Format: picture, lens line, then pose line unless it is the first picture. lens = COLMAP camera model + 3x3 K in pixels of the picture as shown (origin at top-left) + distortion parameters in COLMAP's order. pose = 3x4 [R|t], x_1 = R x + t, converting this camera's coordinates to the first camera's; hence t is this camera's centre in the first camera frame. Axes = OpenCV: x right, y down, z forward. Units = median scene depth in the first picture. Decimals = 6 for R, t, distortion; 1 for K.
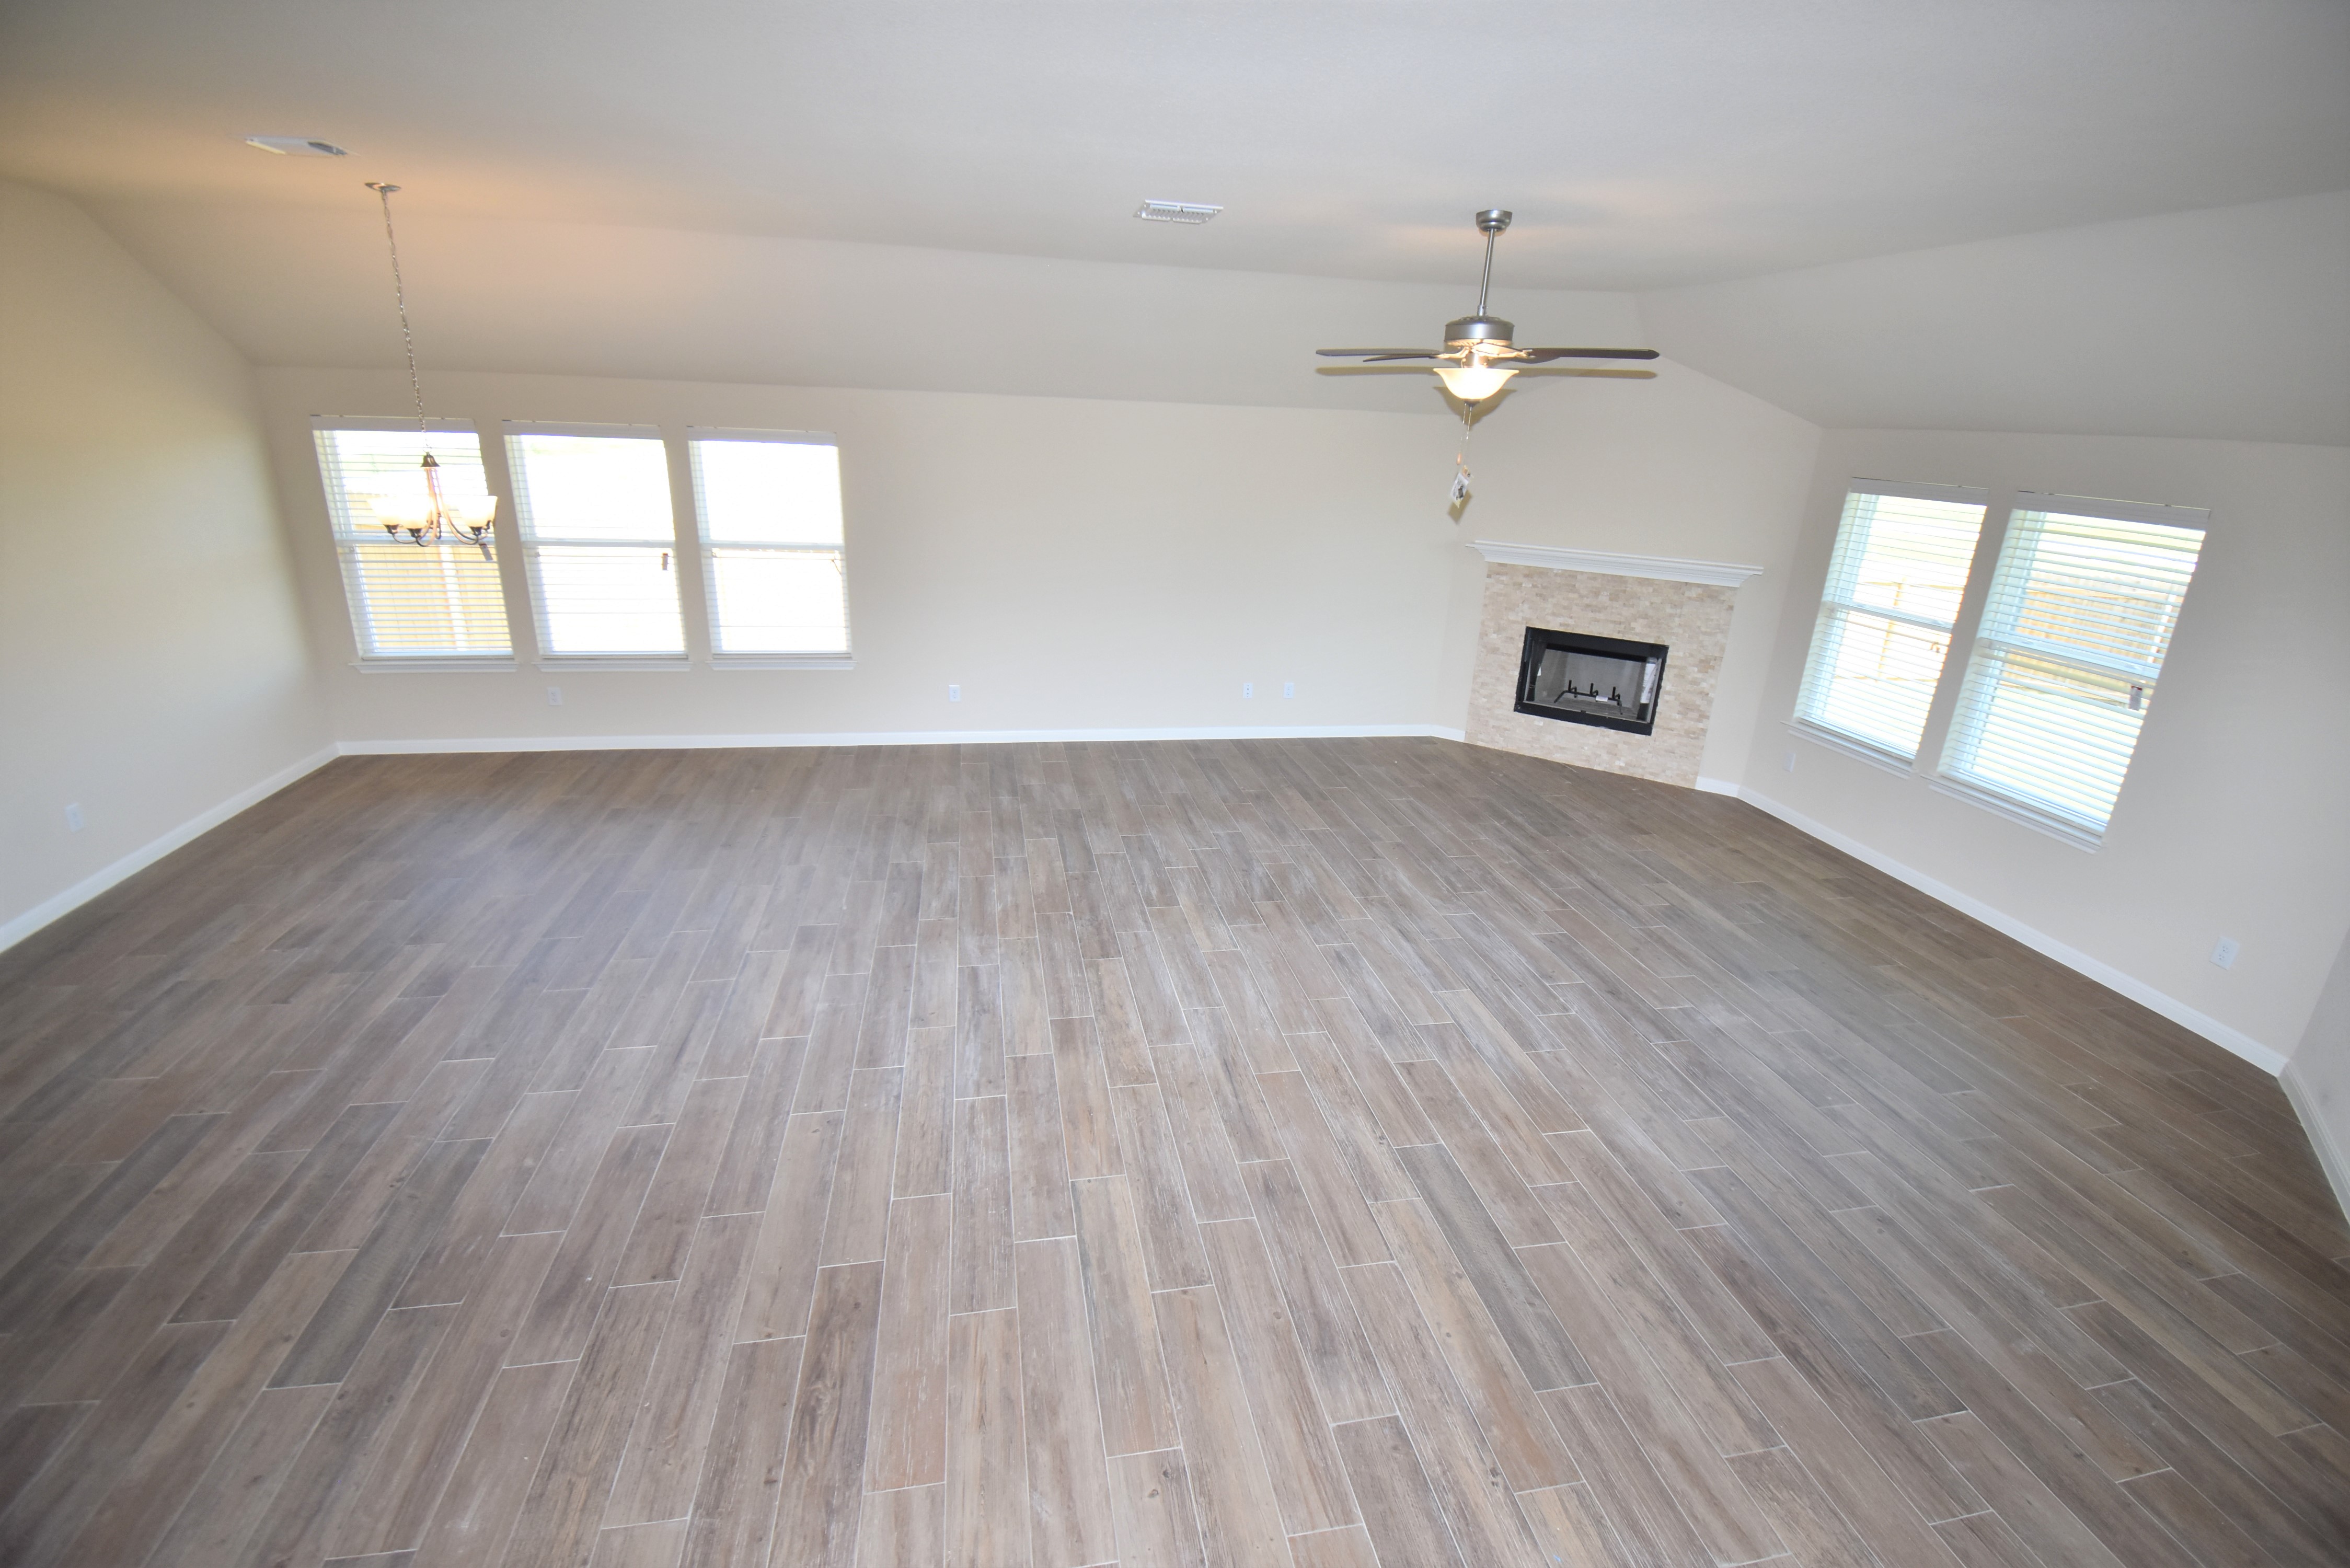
lens RADIAL K [[1033.4, 0, 1175.7], [0, 1033.4, 772.1], [0, 0, 1]] dist [0.012542, -0.020256]
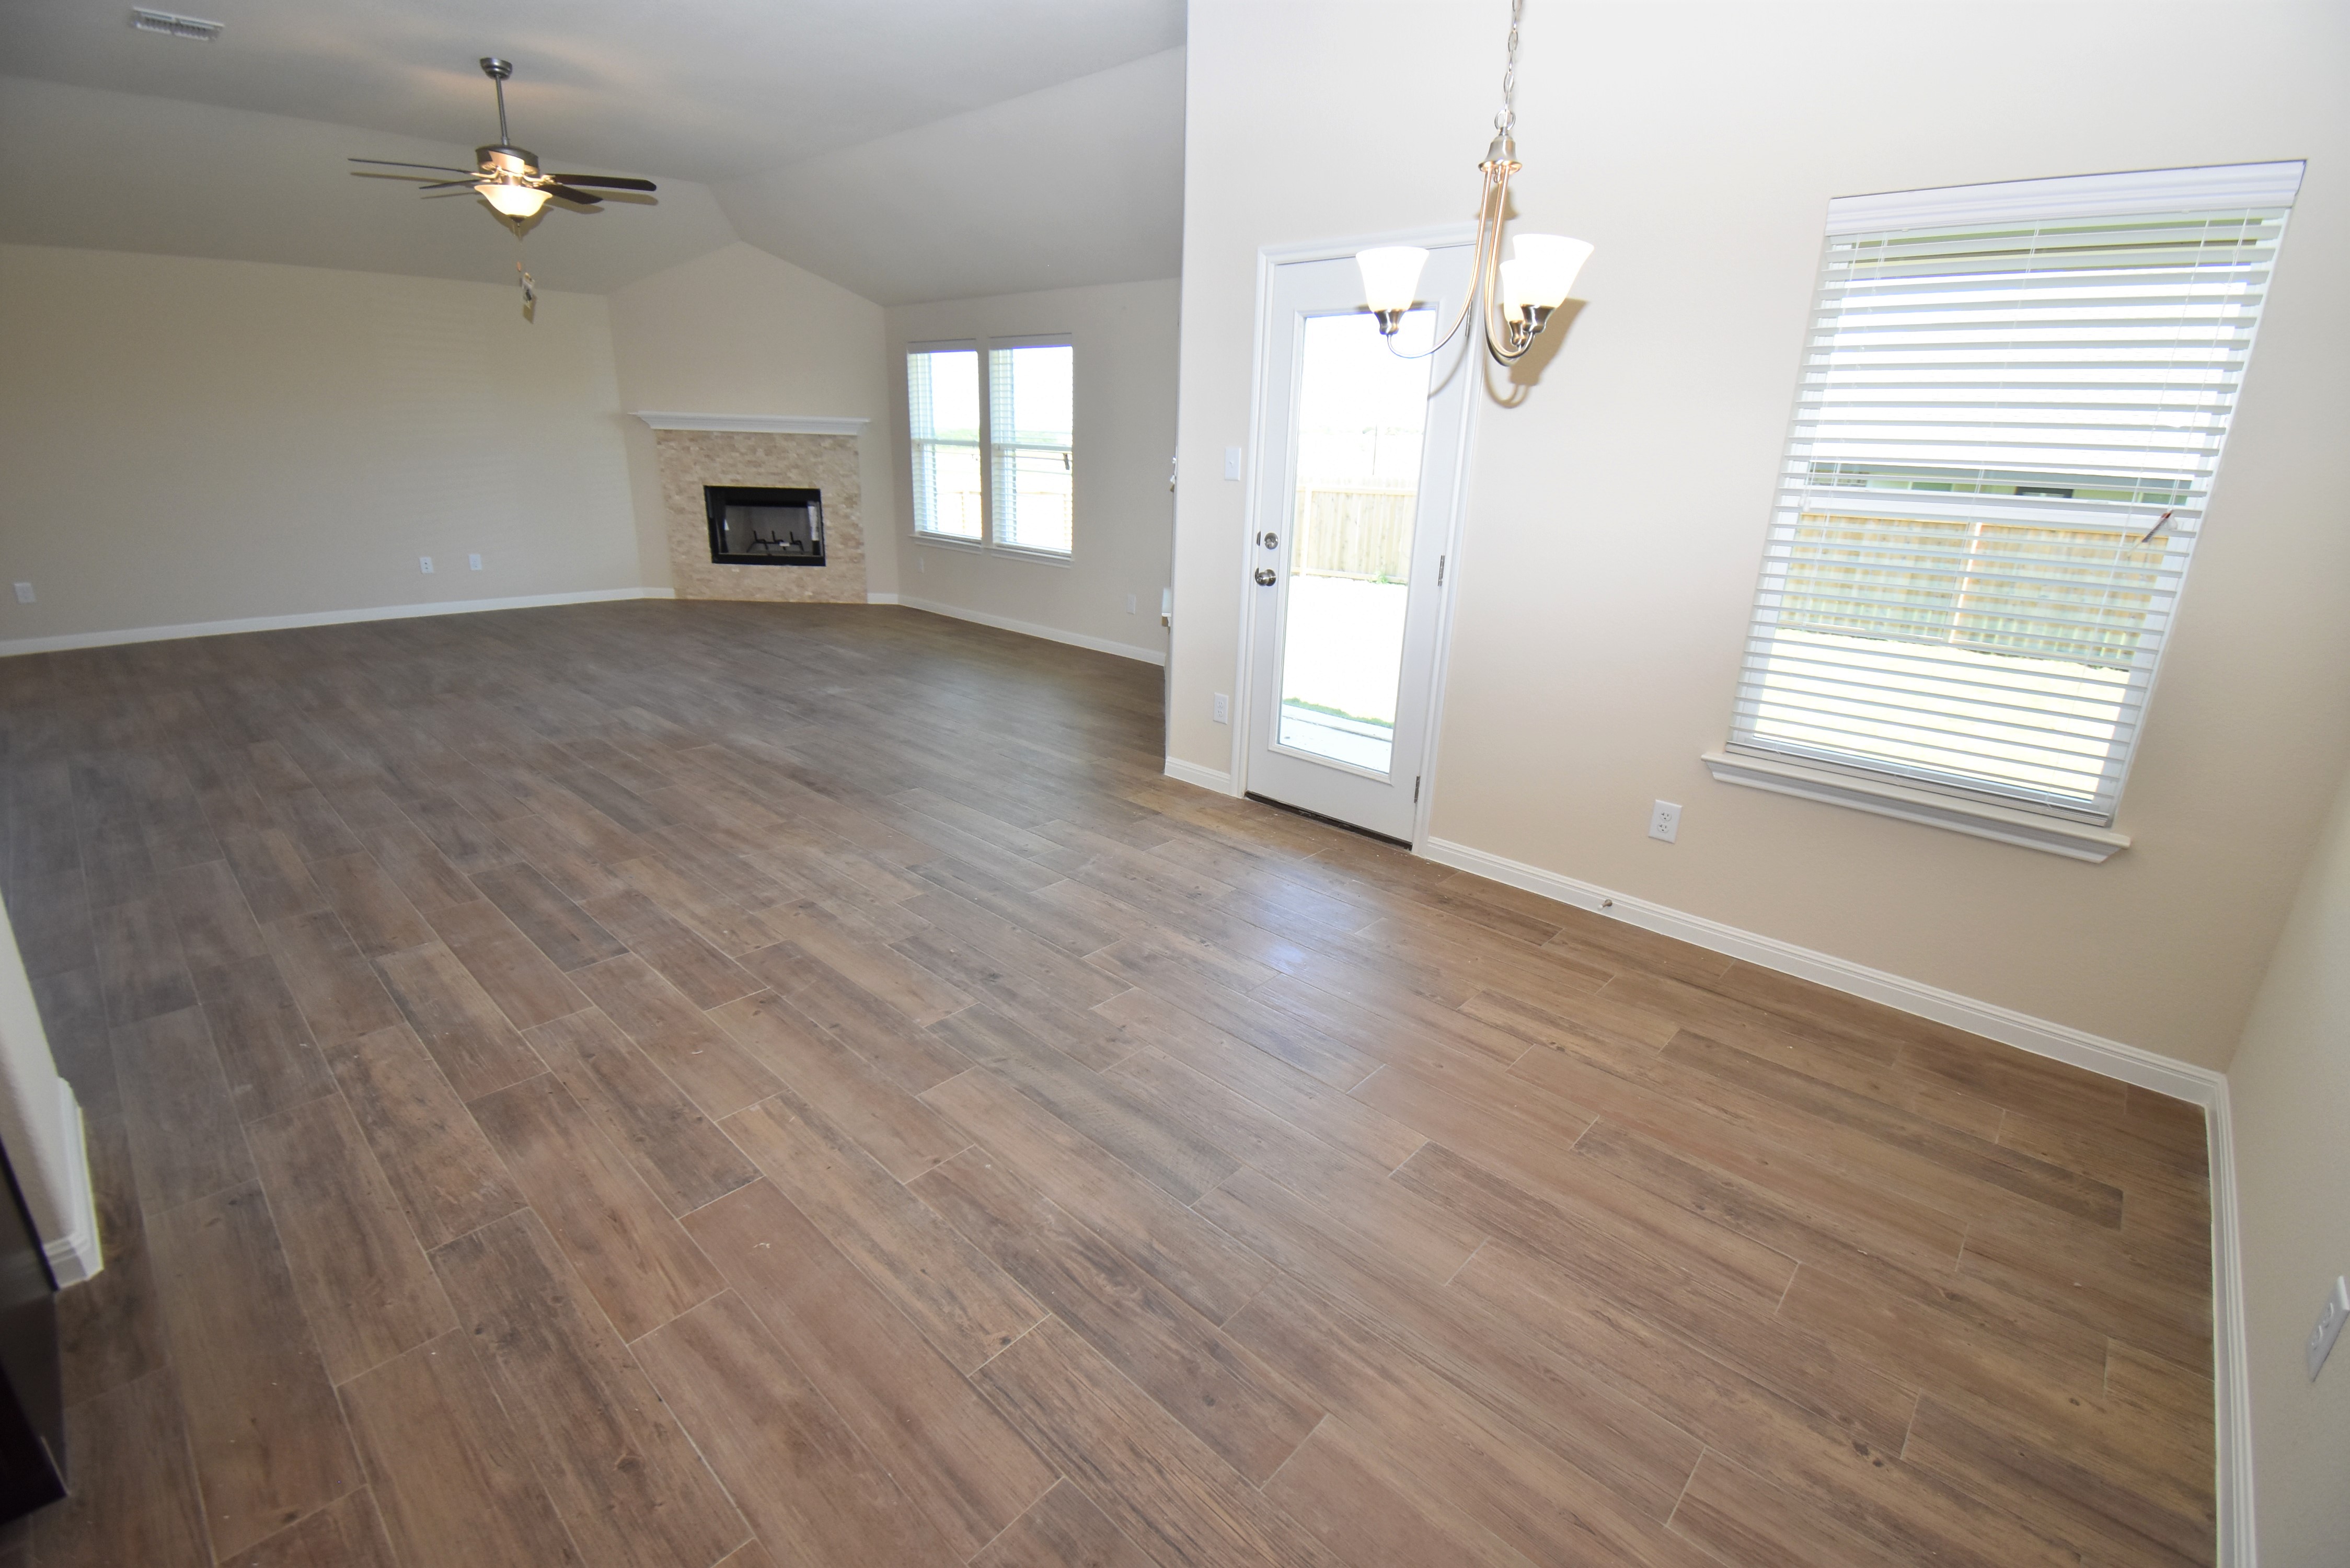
lens RADIAL K [[1033.4, 0, 1185.4], [0, 1033.4, 775.9], [0, 0, 1]] dist [0.012542, -0.020256]
pose [[0.801489, -0.197243, 0.564544, 0.084088], [0.190918, 0.979034, 0.071011, 0.298029], [-0.566714, 0.050867, 0.822343, -0.355197]]
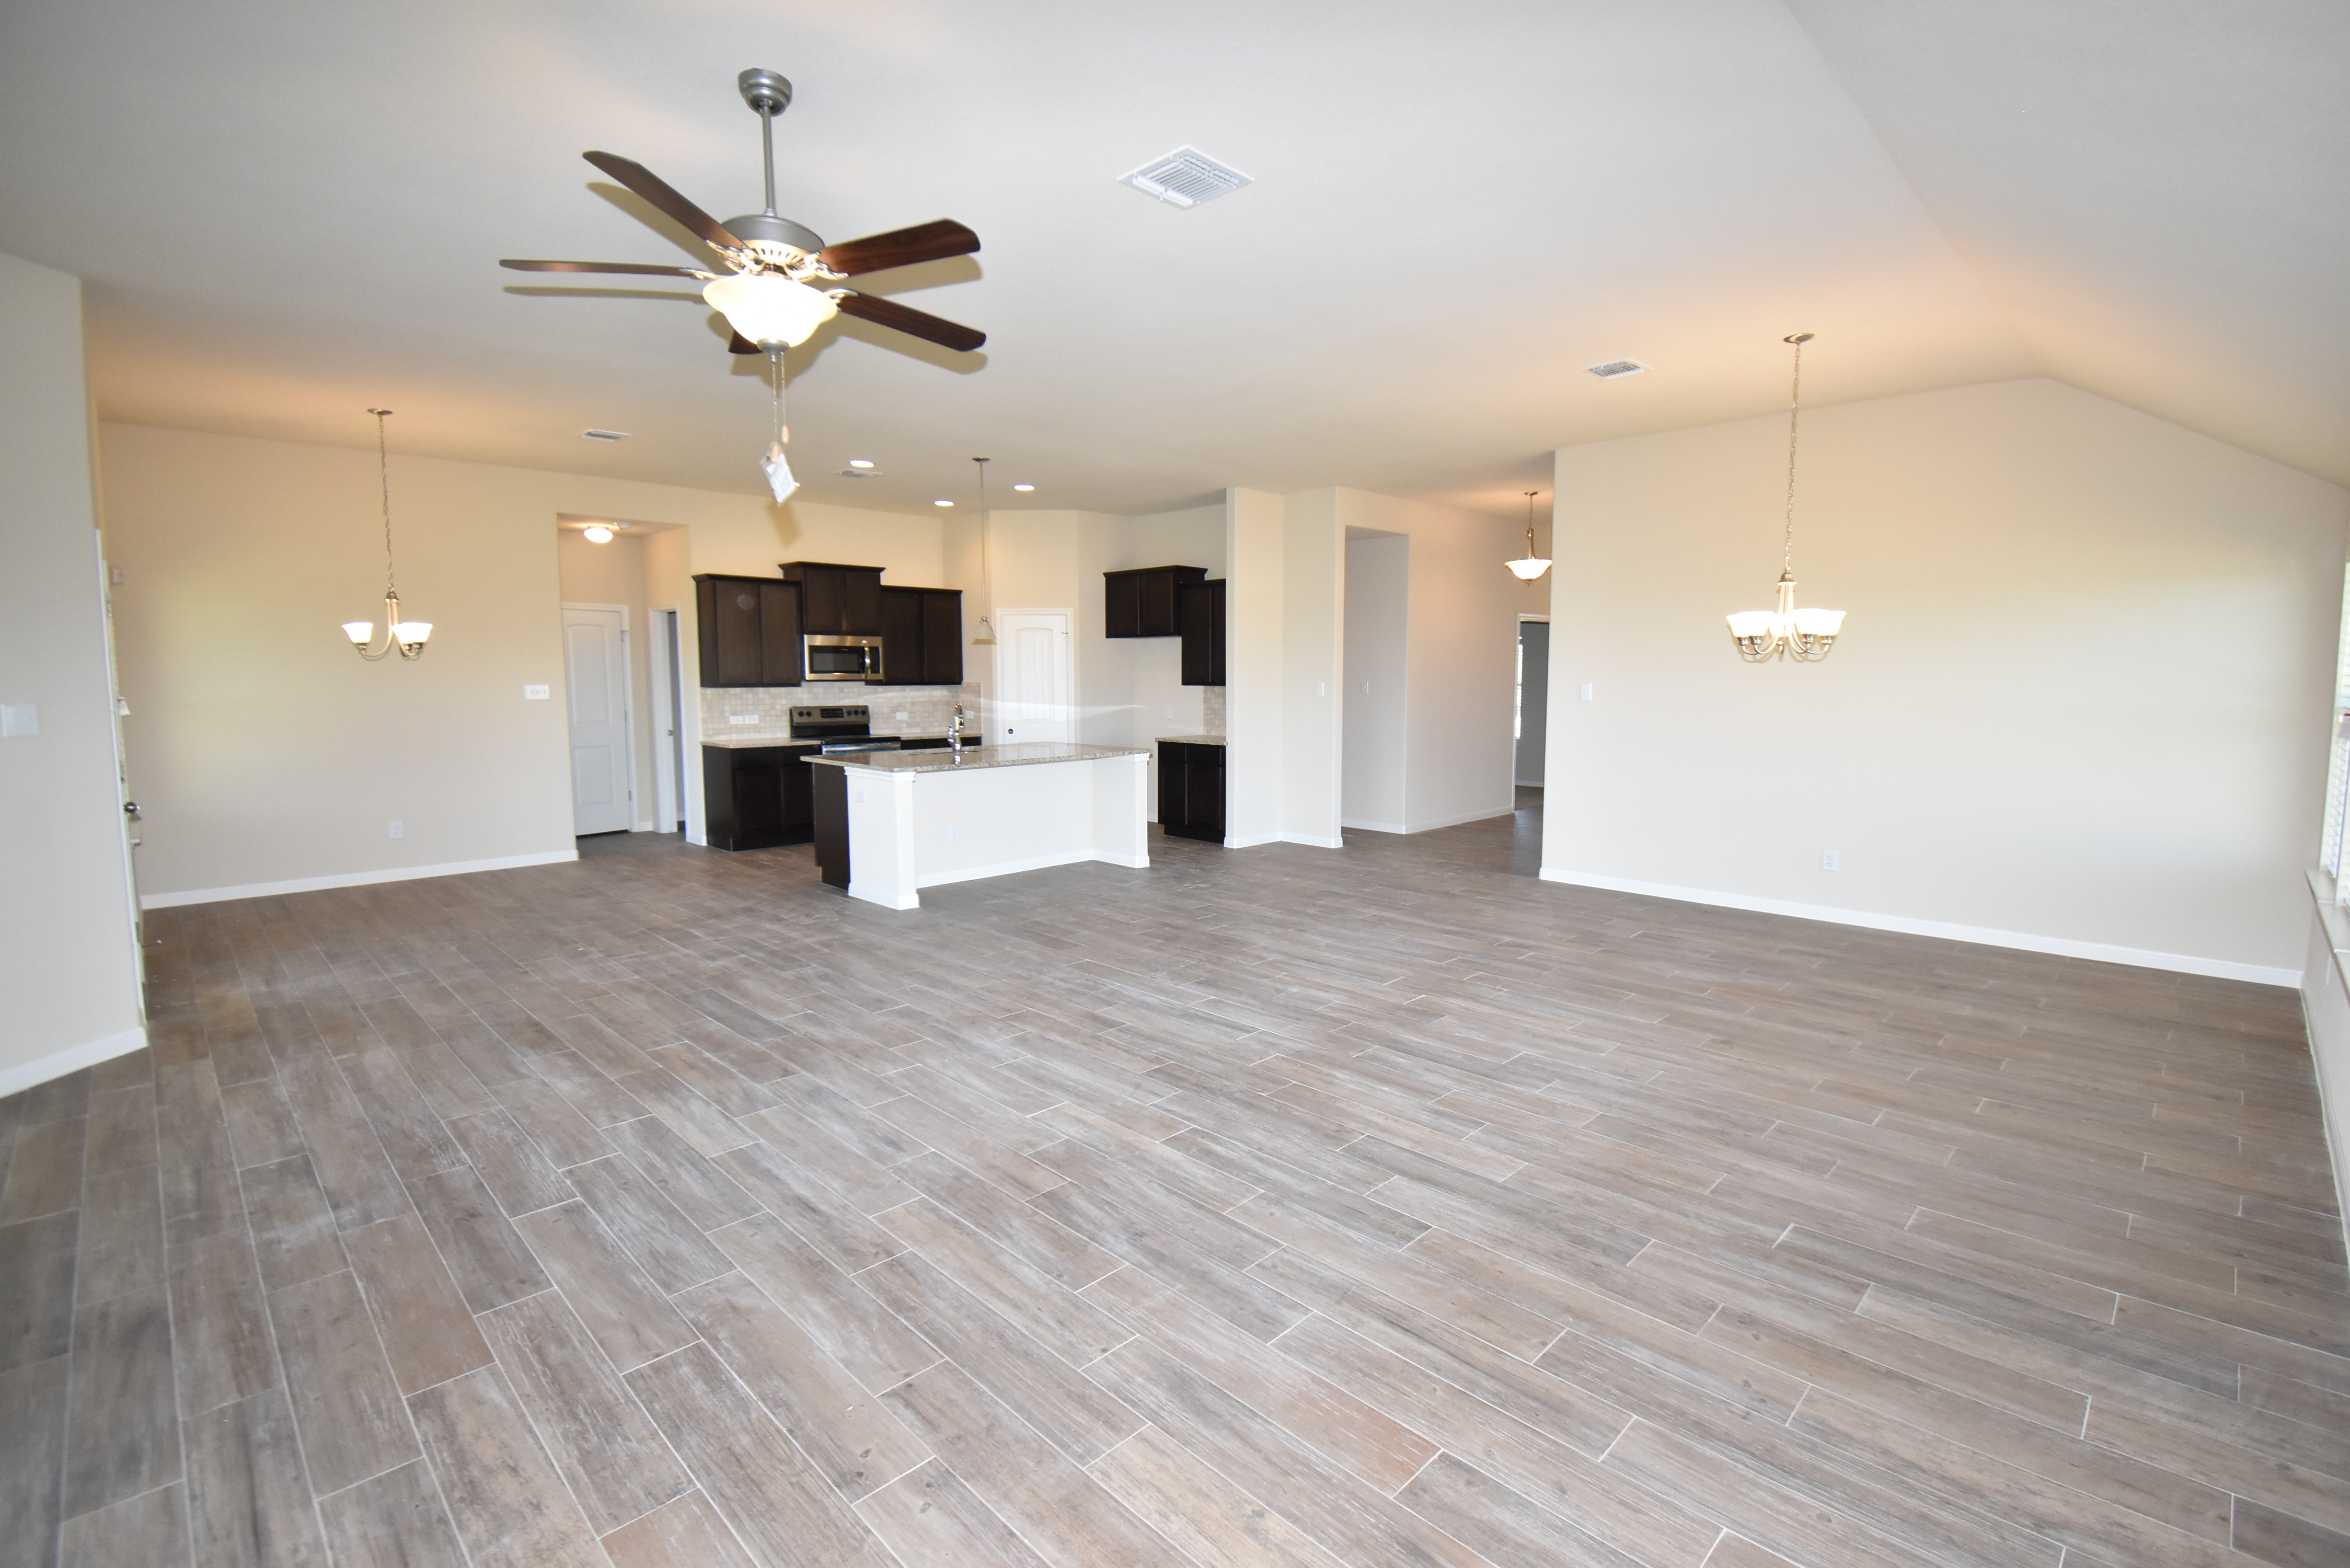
lens RADIAL K [[1033.4, 0, 1182.3], [0, 1033.4, 781.3], [0, 0, 1]] dist [0.012542, -0.020256]
pose [[-0.823212, 0.024320, -0.567213, 0.377488], [-0.210459, 0.914828, 0.344668, -0.327002], [0.527285, 0.403110, -0.747979, 1.468742]]
